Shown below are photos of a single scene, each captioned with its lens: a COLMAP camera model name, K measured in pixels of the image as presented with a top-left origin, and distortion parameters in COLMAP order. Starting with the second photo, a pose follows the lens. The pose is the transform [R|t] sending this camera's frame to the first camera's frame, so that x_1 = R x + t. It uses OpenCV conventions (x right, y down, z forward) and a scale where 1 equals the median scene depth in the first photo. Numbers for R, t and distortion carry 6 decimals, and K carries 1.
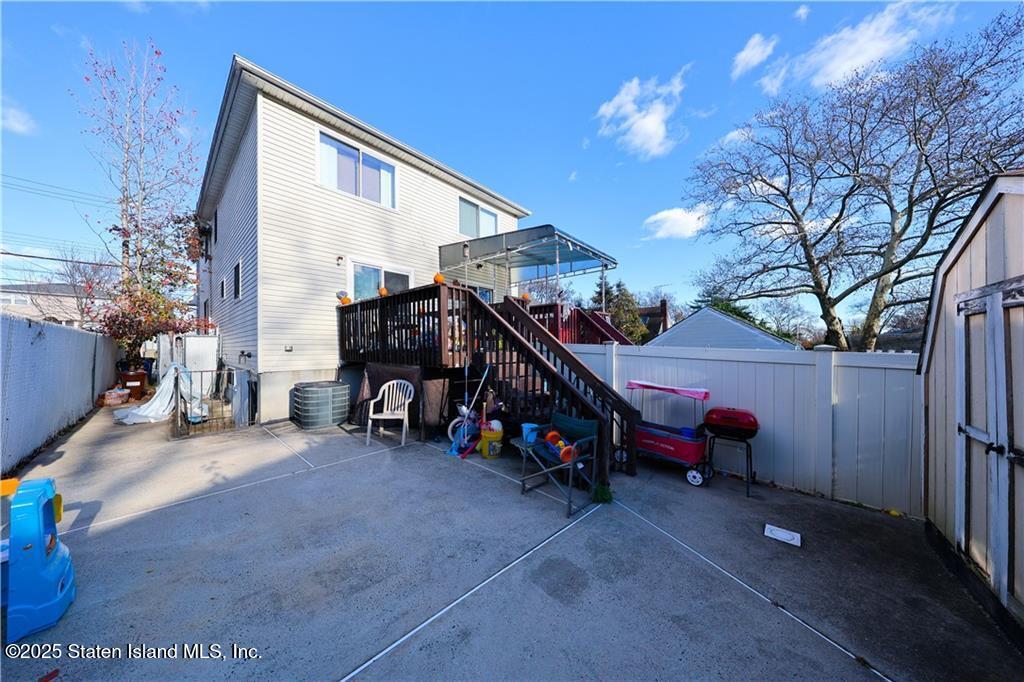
lens RADIAL K [[308.7, 0, 513.3], [0, 308.7, 347.0], [0, 0, 1]] dist [0.000522, 0.000078]
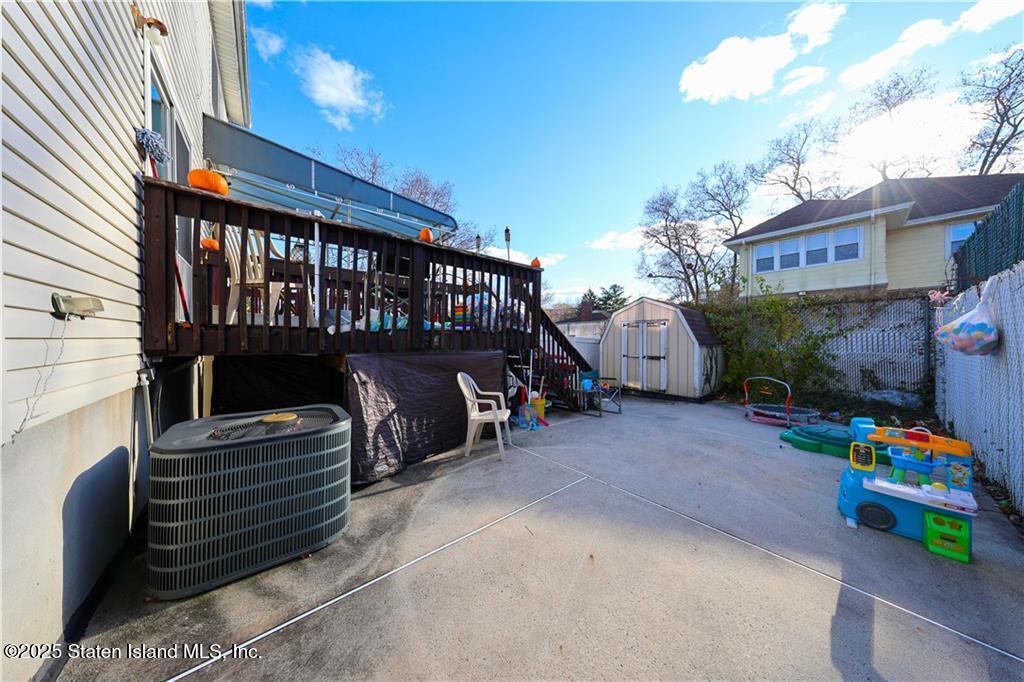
lens RADIAL K [[294.1, 0, 509.6], [0, 294.1, 341.6], [0, 0, 1]] dist [-0.000052, 0.000007]
pose [[0.151424, -0.001645, 0.988468, -0.861712], [-0.007139, 0.999971, 0.002757, 0.030379], [-0.988443, -0.007474, 0.151407, 0.662282]]
